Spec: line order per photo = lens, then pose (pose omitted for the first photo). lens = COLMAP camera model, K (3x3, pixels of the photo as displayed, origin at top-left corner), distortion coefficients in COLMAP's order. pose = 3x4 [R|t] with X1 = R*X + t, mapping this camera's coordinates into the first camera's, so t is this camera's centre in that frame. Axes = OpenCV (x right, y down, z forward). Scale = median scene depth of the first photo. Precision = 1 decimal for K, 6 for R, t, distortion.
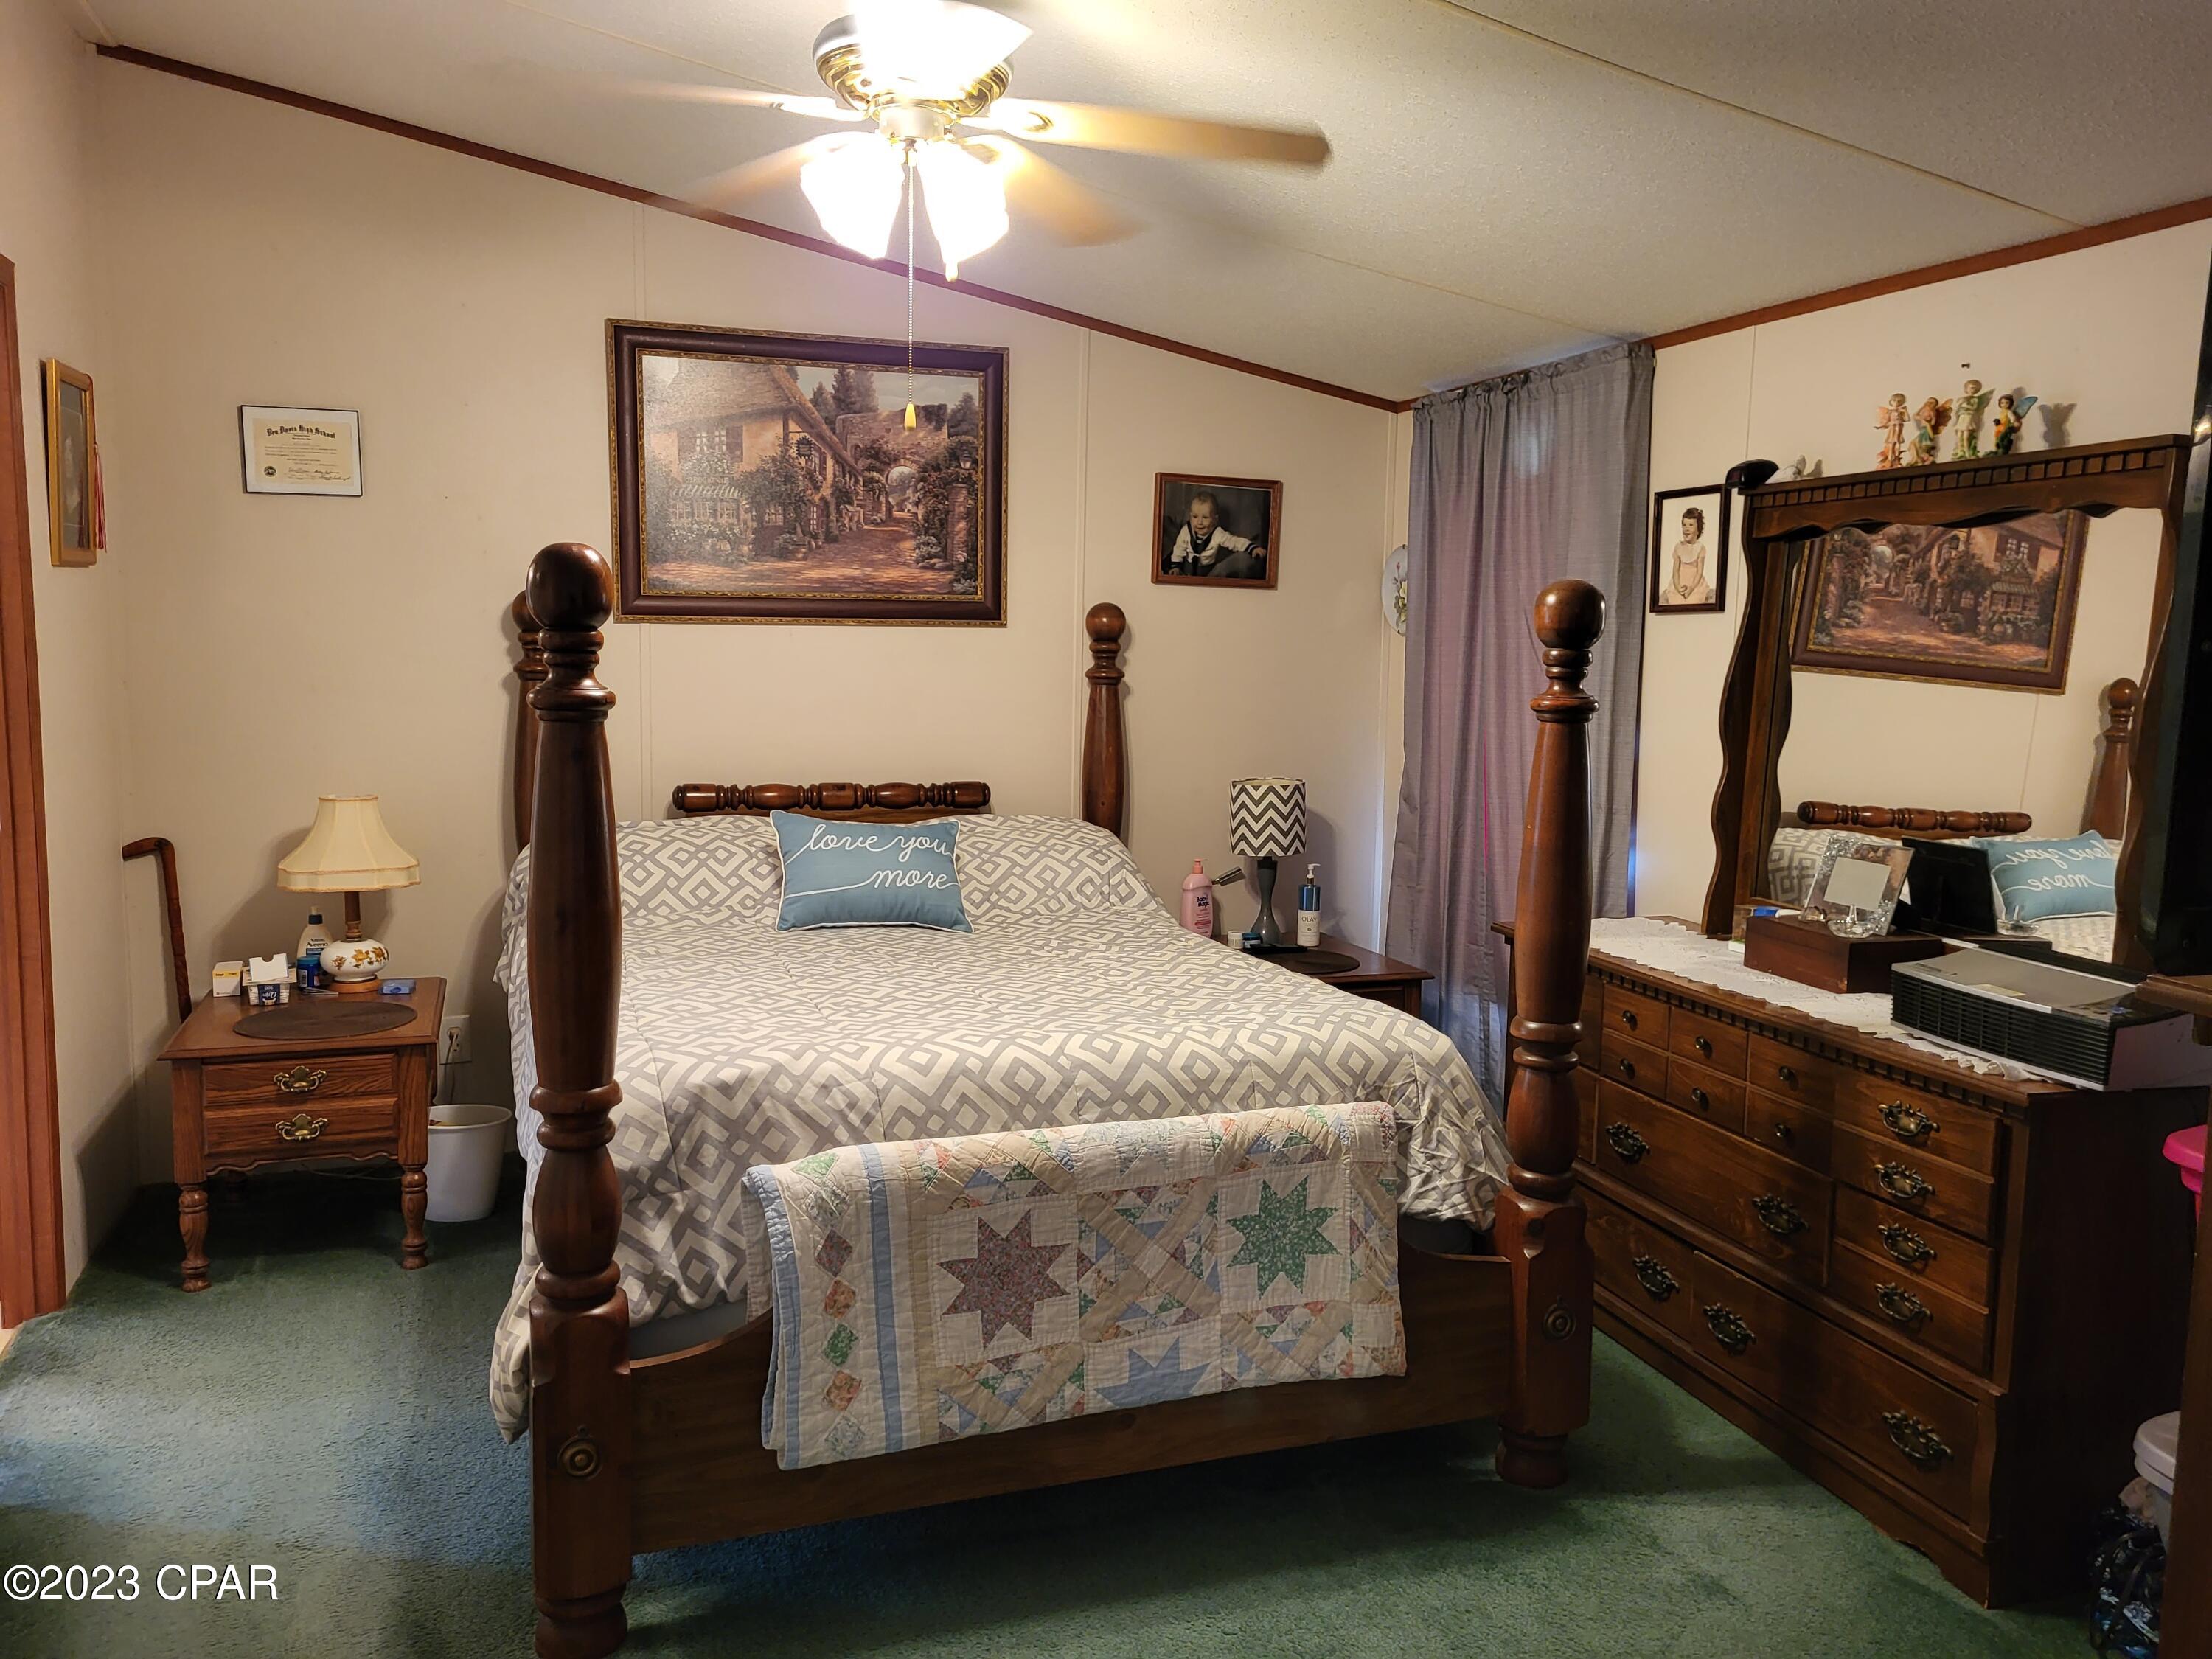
lens RADIAL K [[1691.7, 0, 1111.2], [0, 1691.7, 831.8], [0, 0, 1]] dist [0.052624, -0.045130]
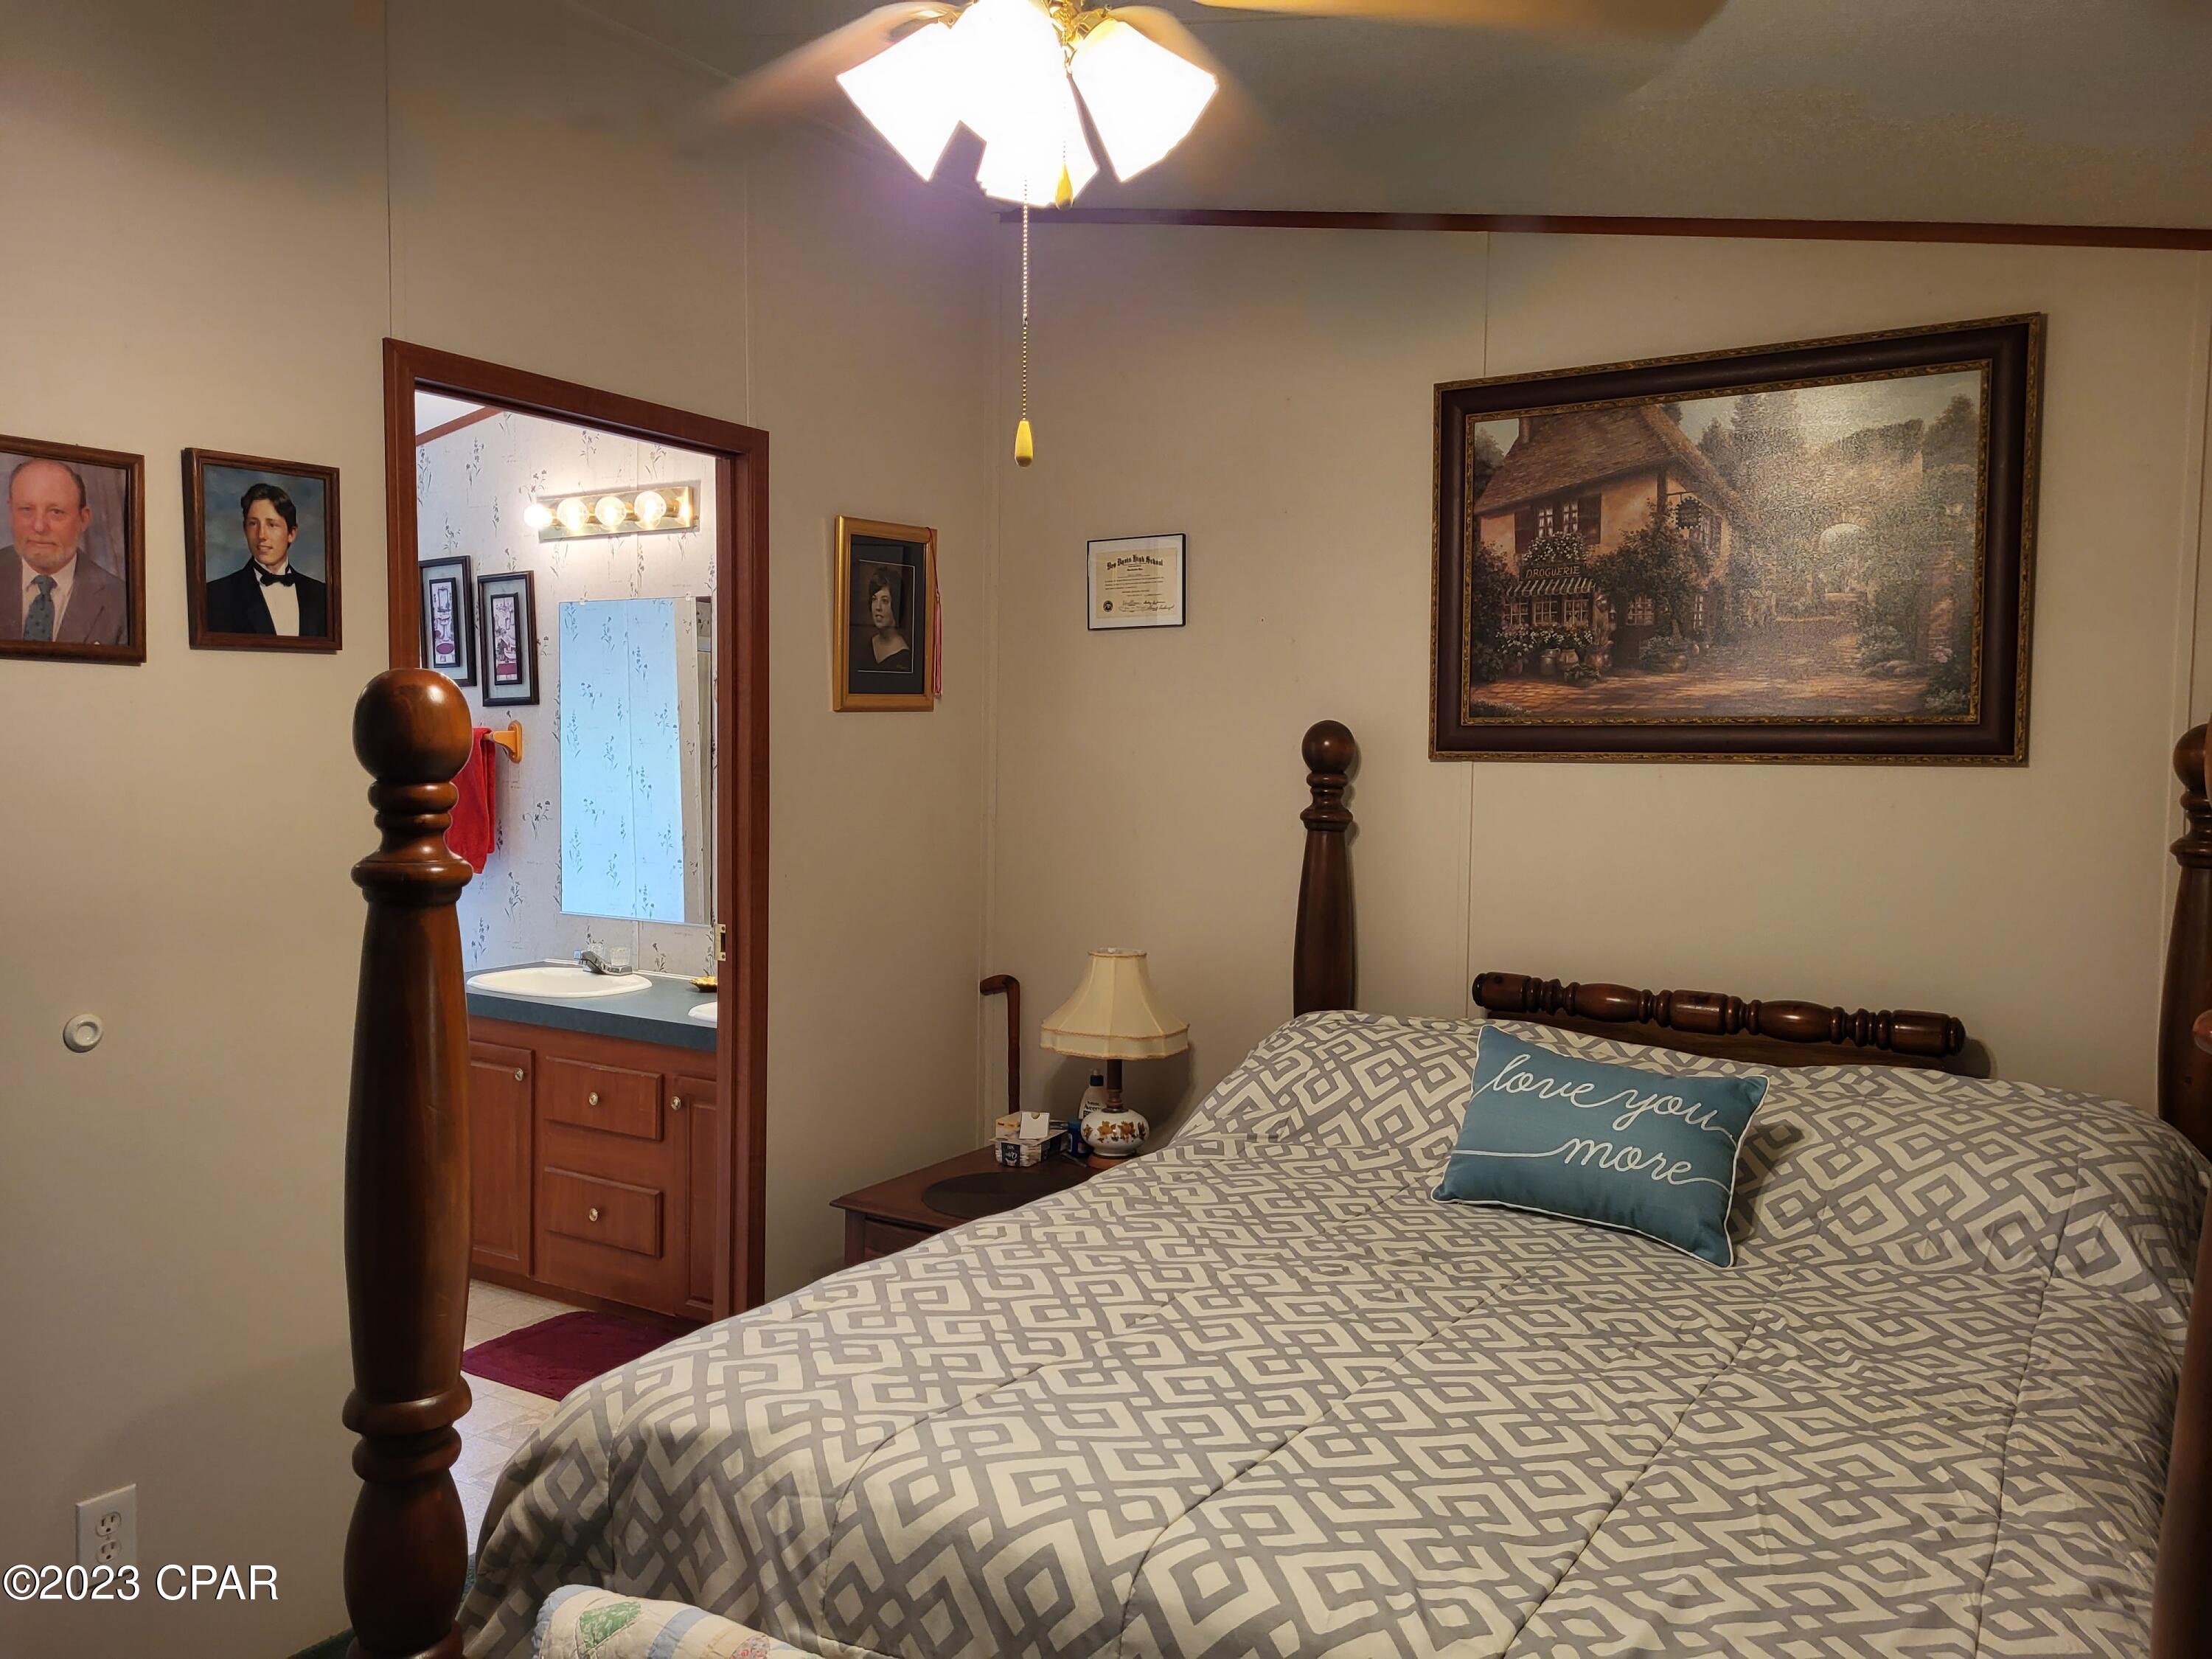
lens RADIAL K [[1691.7, 0, 1089.2], [0, 1691.7, 825.5], [0, 0, 1]] dist [0.052624, -0.045130]
pose [[0.607544, 0.031649, -0.793655, 0.244645], [-0.091898, 0.995296, -0.030658, -0.054986], [0.788952, 0.091561, 0.607595, 0.402681]]
